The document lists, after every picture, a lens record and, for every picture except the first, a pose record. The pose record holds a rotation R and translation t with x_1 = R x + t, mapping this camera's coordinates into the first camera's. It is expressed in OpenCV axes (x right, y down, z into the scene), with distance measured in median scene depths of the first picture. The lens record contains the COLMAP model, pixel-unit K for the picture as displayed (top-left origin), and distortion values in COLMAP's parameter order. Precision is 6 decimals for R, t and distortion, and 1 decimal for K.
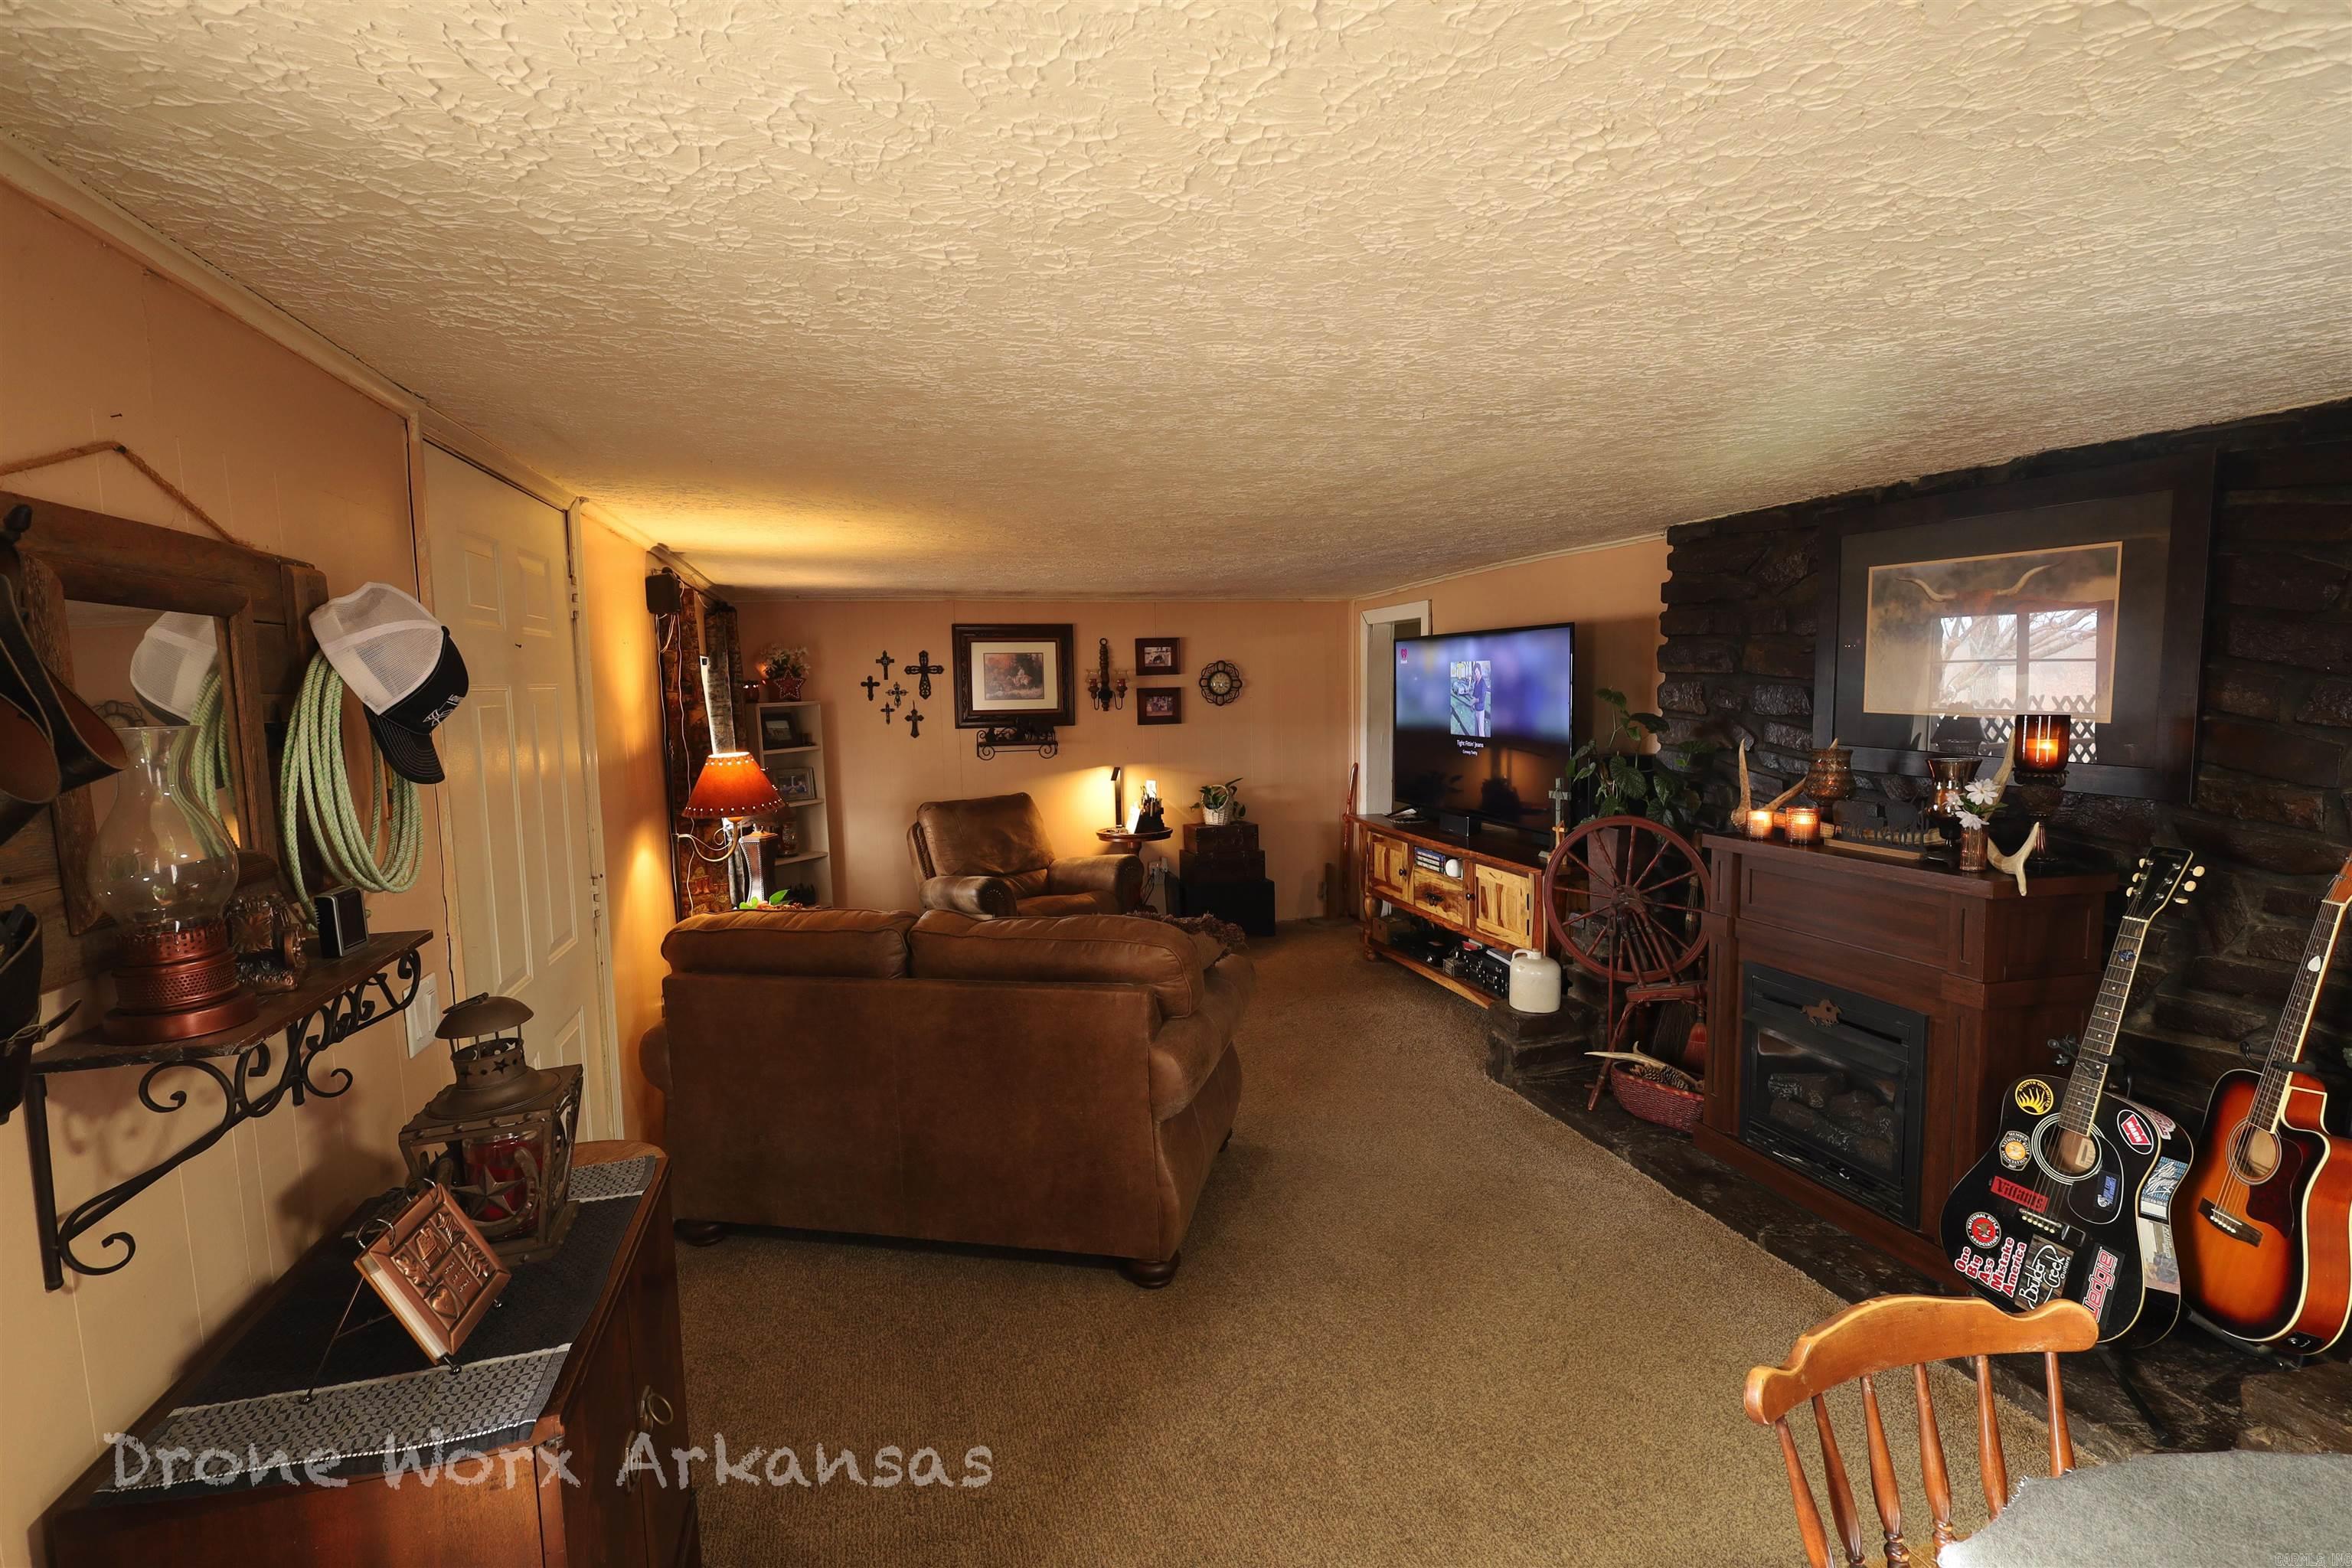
lens RADIAL K [[1082.7, 0, 1172.1], [0, 1082.7, 780.8], [0, 0, 1]] dist [0.002016, 0.000674]
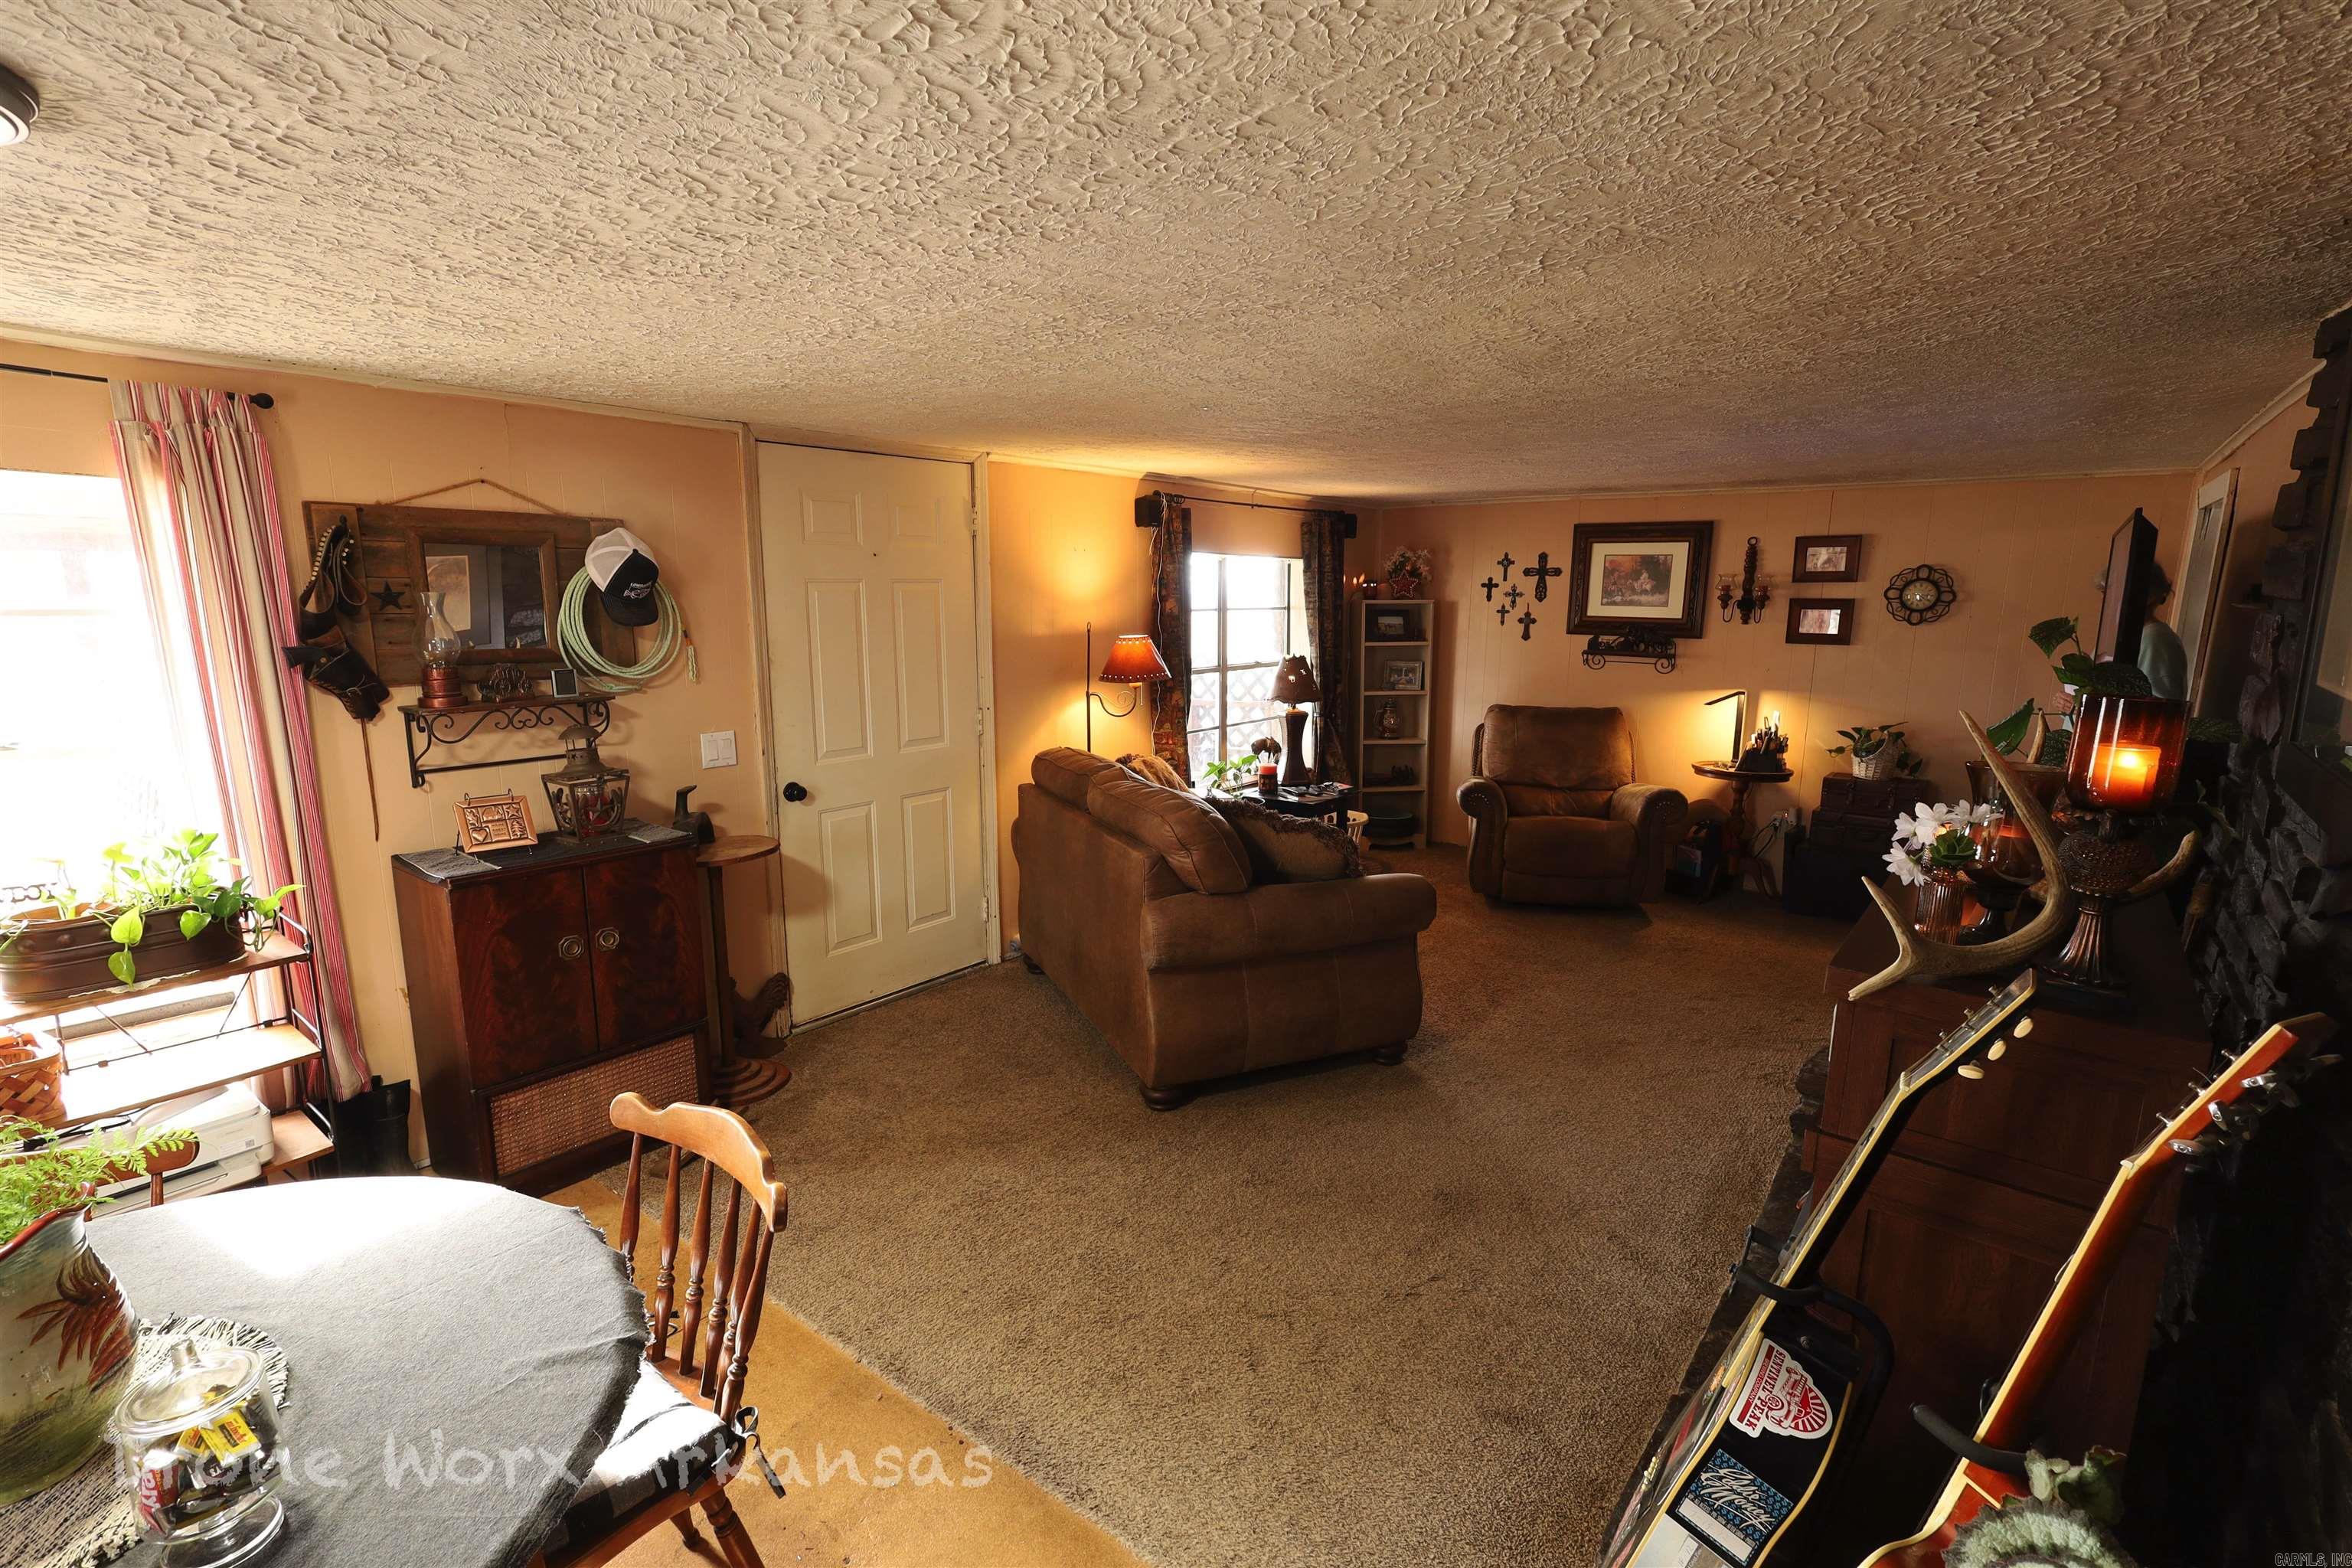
lens RADIAL K [[1082.7, 0, 1179.5], [0, 1082.7, 794.0], [0, 0, 1]] dist [0.002016, 0.000674]
pose [[0.595934, 0.175046, -0.783723, 0.376325], [-0.091806, 0.984405, 0.150060, -0.021033], [0.797768, -0.017475, 0.602711, 0.137809]]
